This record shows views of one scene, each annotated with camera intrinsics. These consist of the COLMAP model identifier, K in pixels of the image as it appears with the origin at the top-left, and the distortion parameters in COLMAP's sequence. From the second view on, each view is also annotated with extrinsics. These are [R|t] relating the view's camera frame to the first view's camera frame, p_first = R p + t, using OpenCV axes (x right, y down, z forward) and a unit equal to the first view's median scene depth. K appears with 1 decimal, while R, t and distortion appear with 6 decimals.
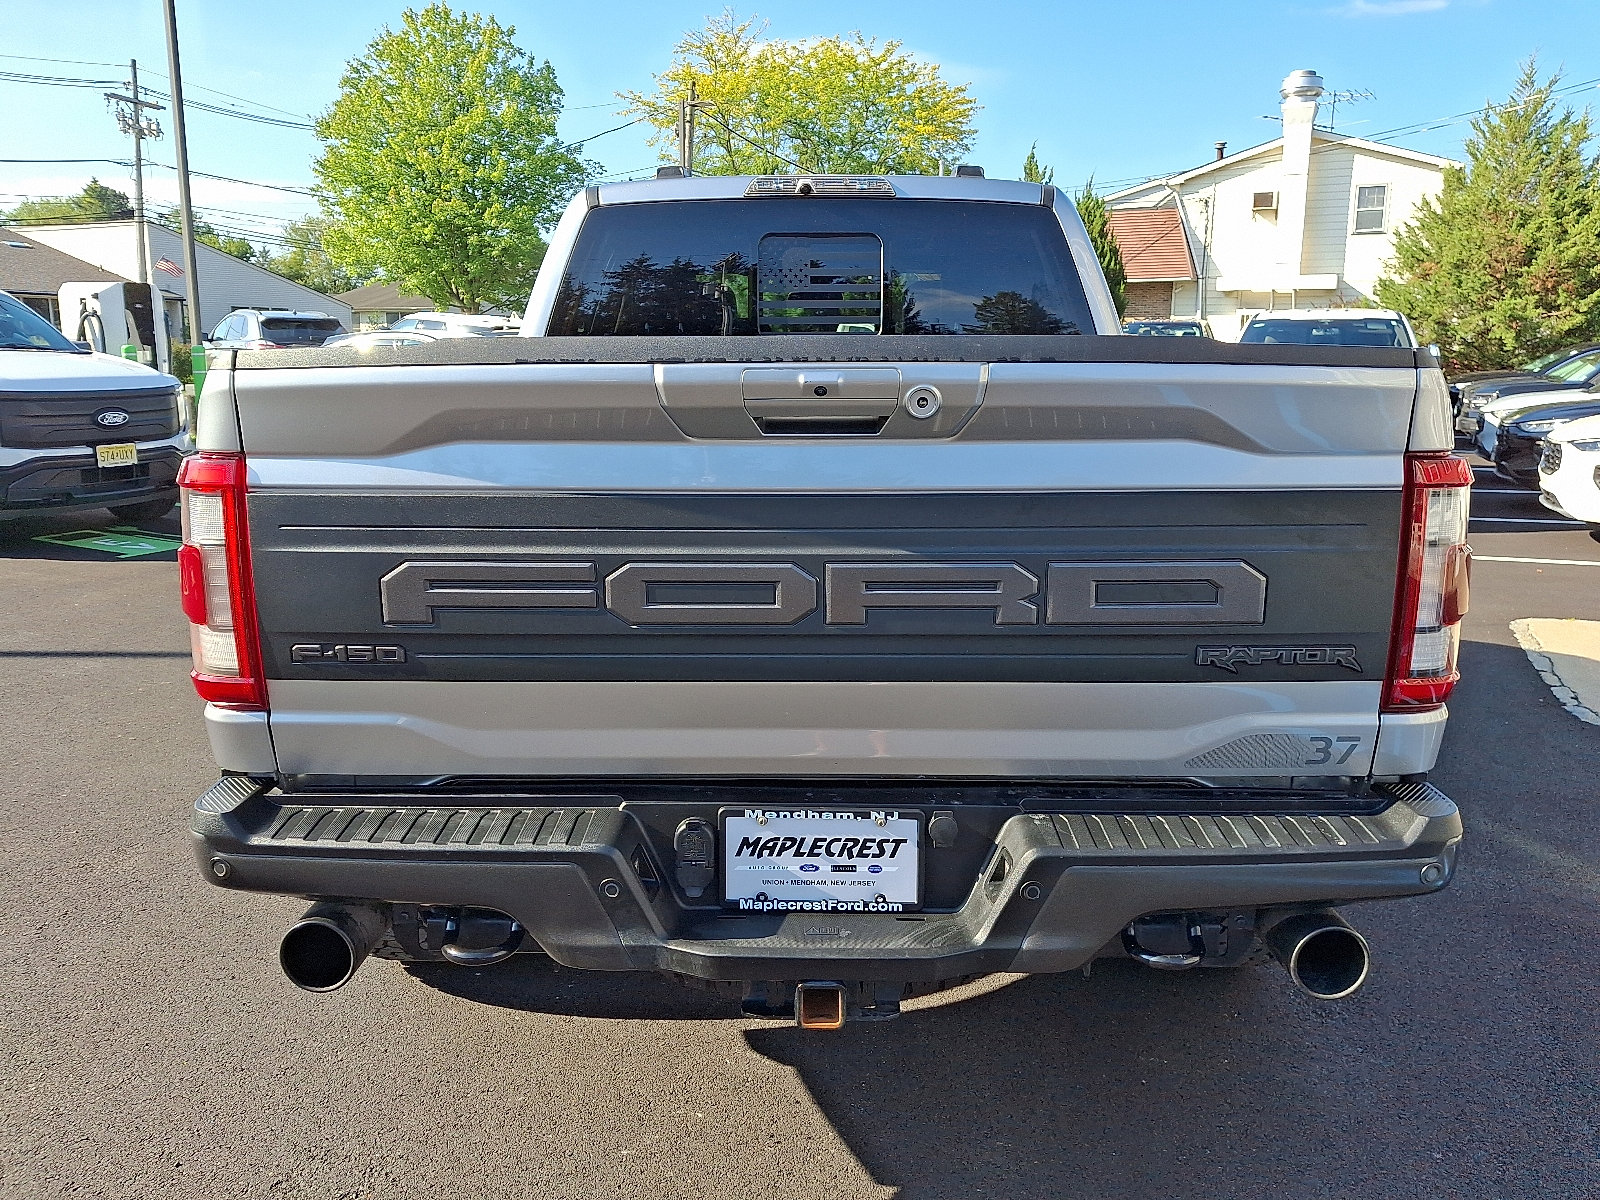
lens RADIAL K [[1232.2, 0, 812.5], [0, 1232.2, 593.1], [0, 0, 1]] dist [0.006425, -0.008372]
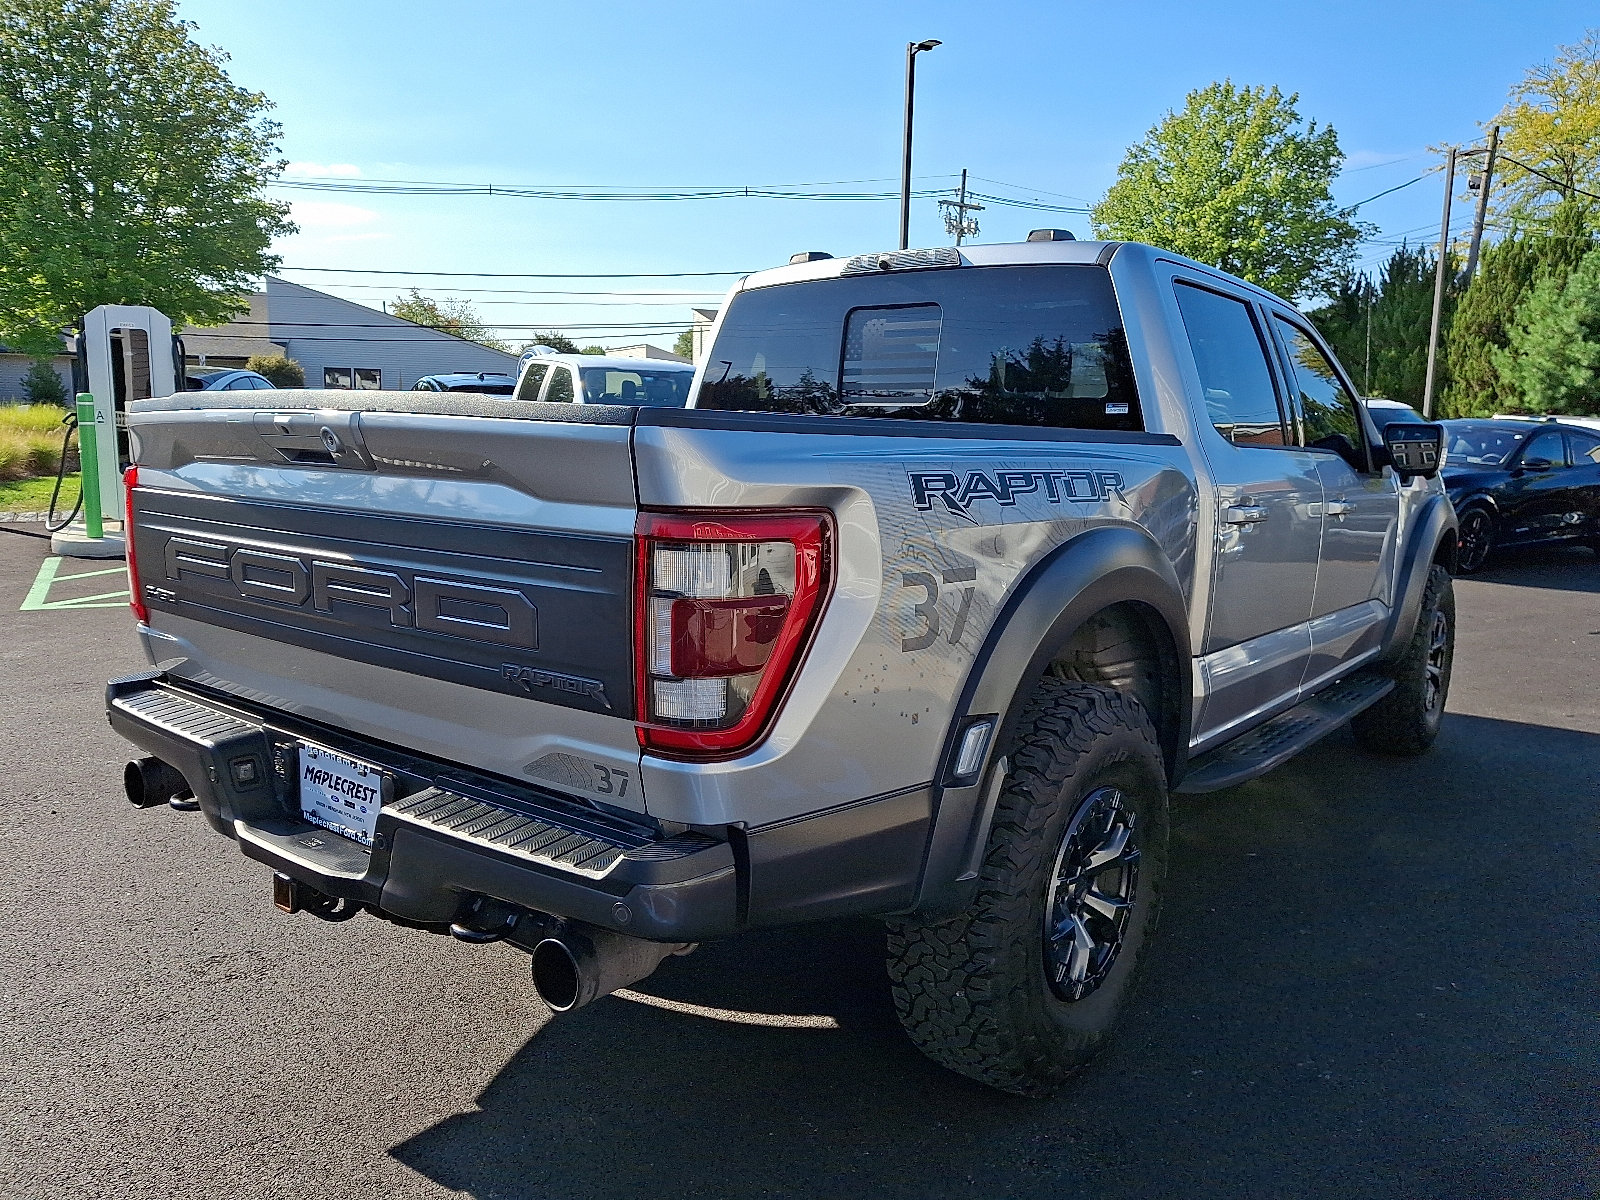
lens RADIAL K [[1236.1, 0, 796.9], [0, 1236.1, 612.1], [0, 0, 1]] dist [-0.004543, -0.003209]
pose [[0.790849, 0.103603, -0.603178, 0.172862], [-0.128644, 0.991689, 0.001664, -0.005829], [0.598338, 0.076279, 0.797605, 0.034533]]
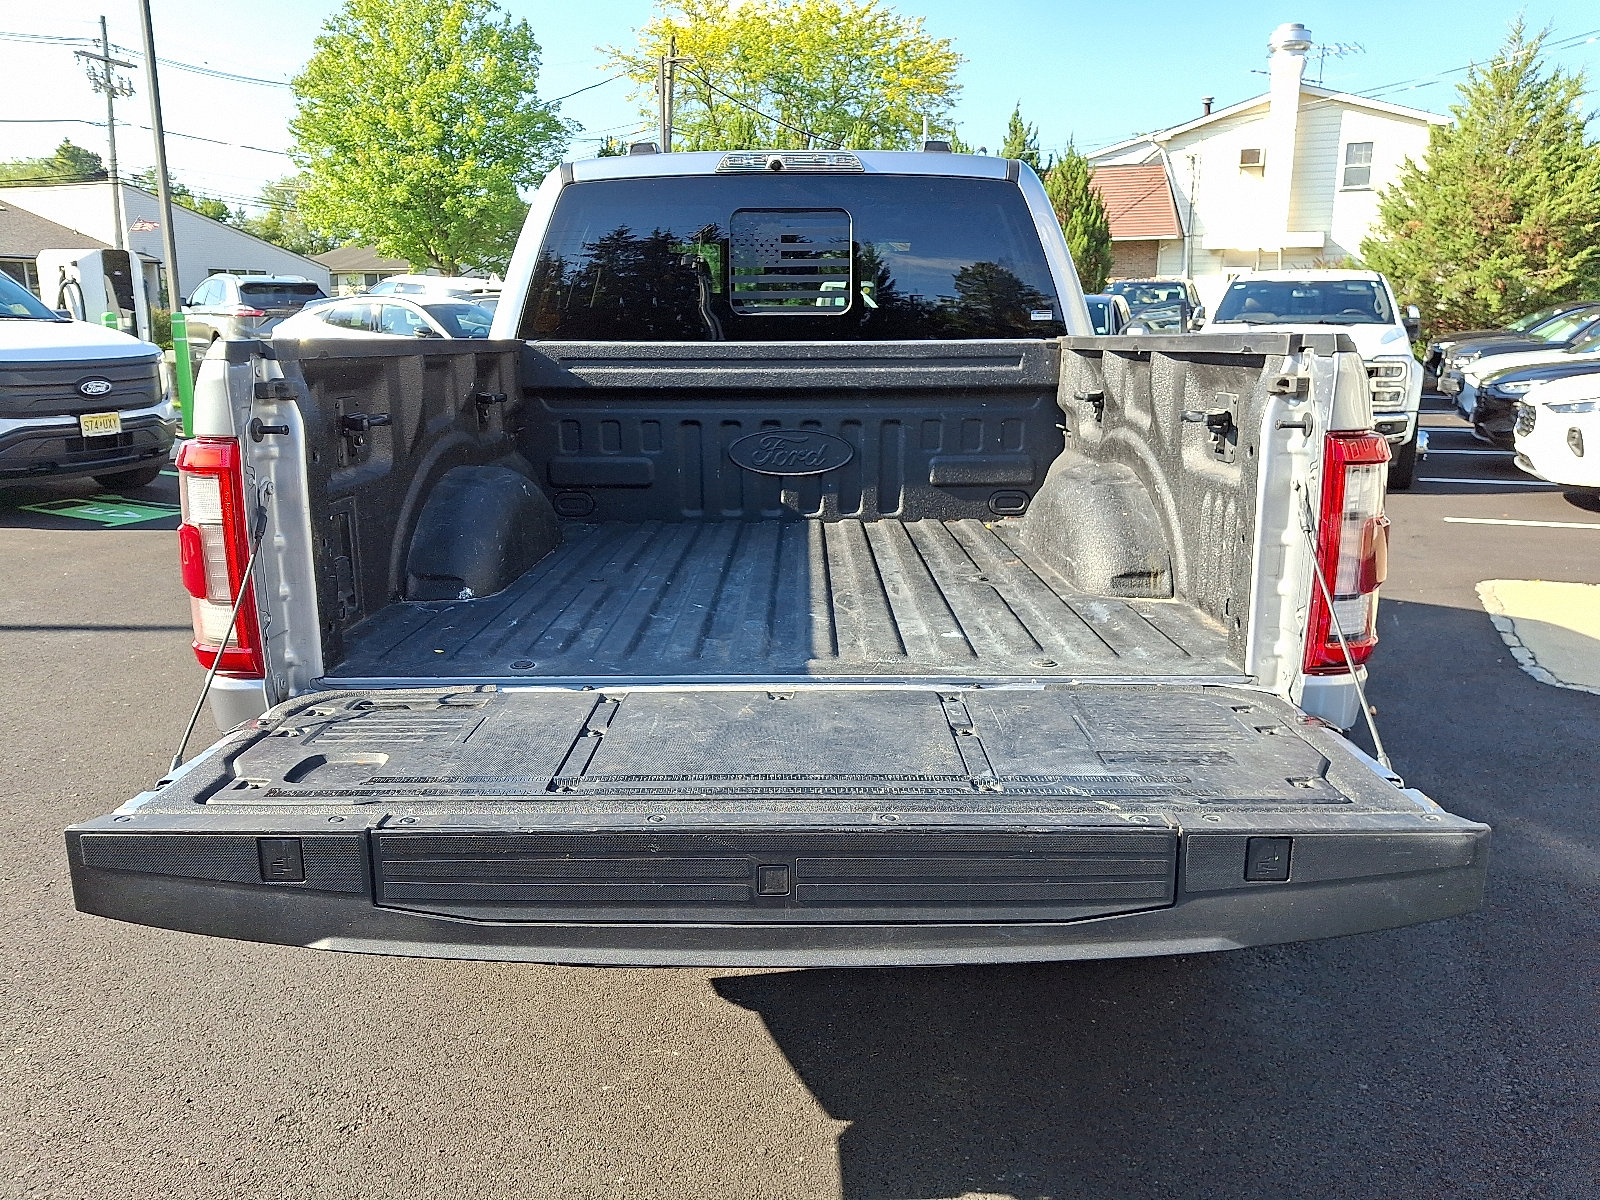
lens RADIAL K [[1241.6, 0, 800.0], [0, 1241.6, 600.0], [0, 0, 1]] dist [-0.002860, 0.000494]
pose [[0.999987, -0.004995, 0.000834, 0.003270], [0.004962, 0.999344, 0.035869, -0.001327], [-0.001012, -0.035865, 0.999356, -0.010968]]
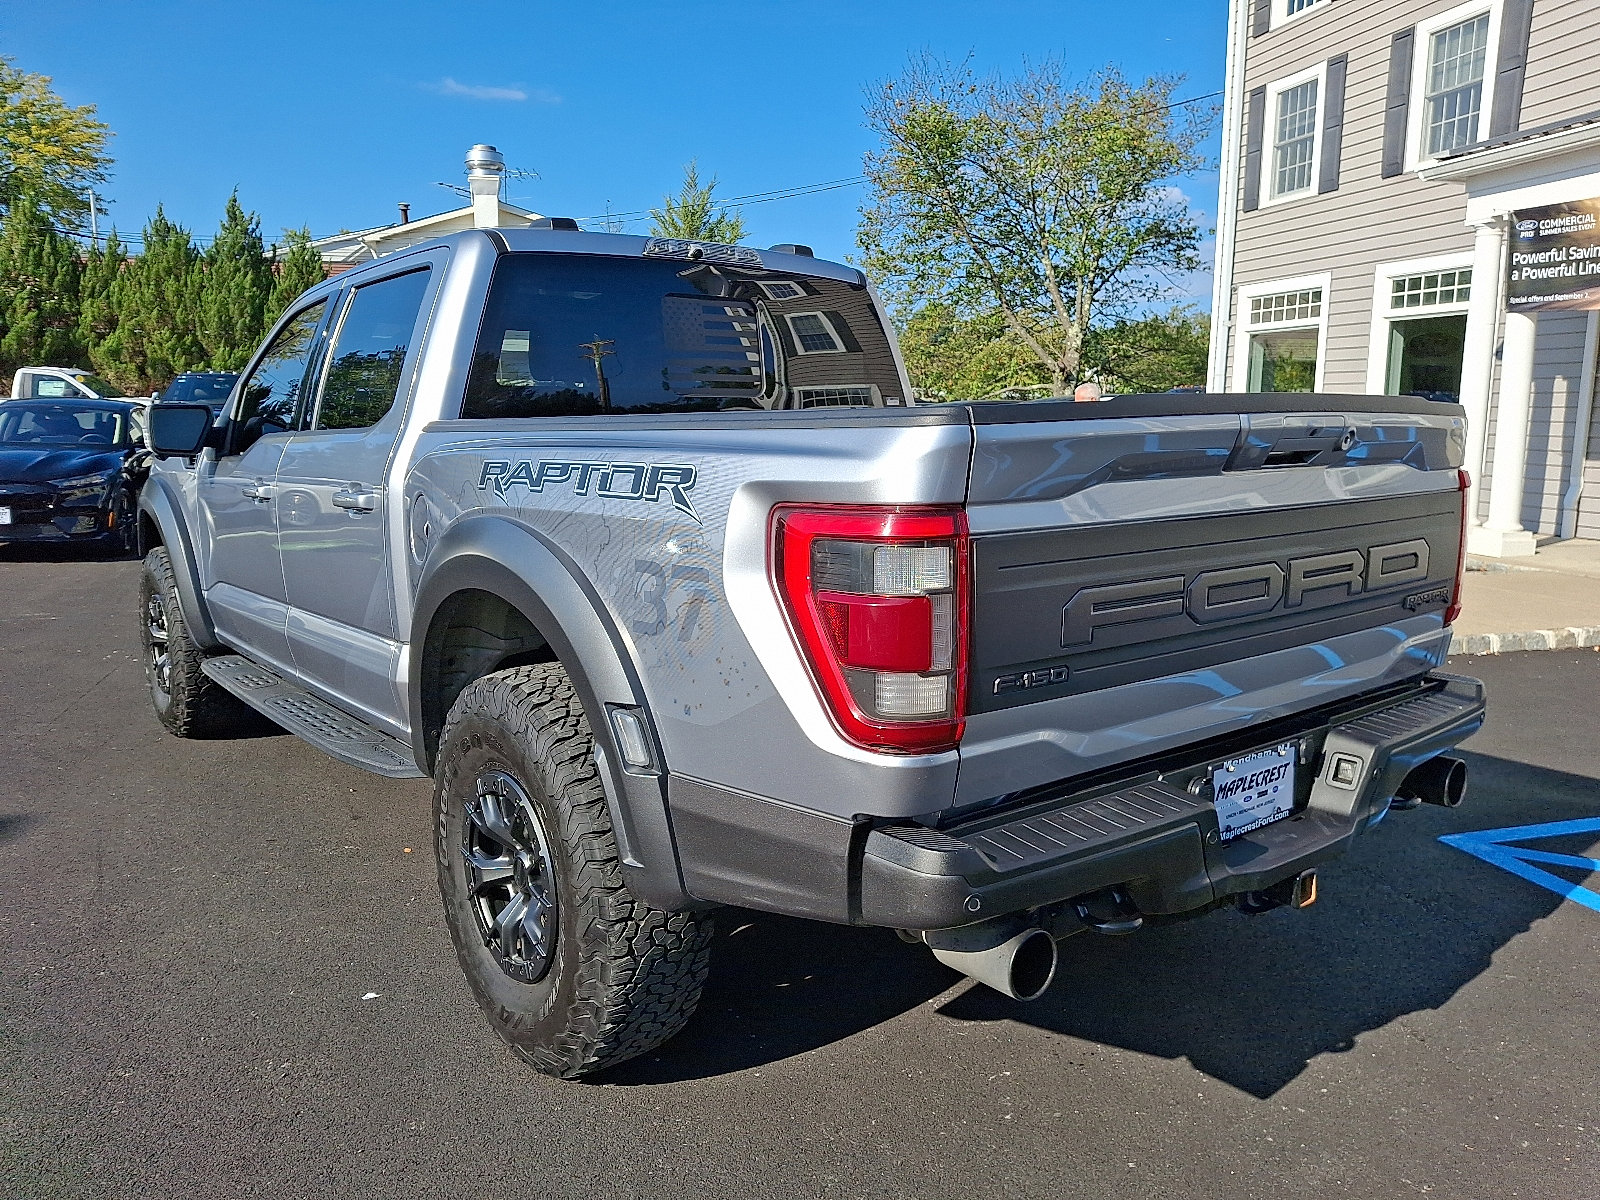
lens RADIAL K [[1243.6, 0, 797.7], [0, 1243.6, 625.7], [0, 0, 1]] dist [0.000834, -0.005634]
pose [[0.773220, -0.105862, 0.625240, -0.177317], [0.118968, 0.992677, 0.020949, -0.006745], [-0.622879, 0.058185, 0.780152, 0.037604]]
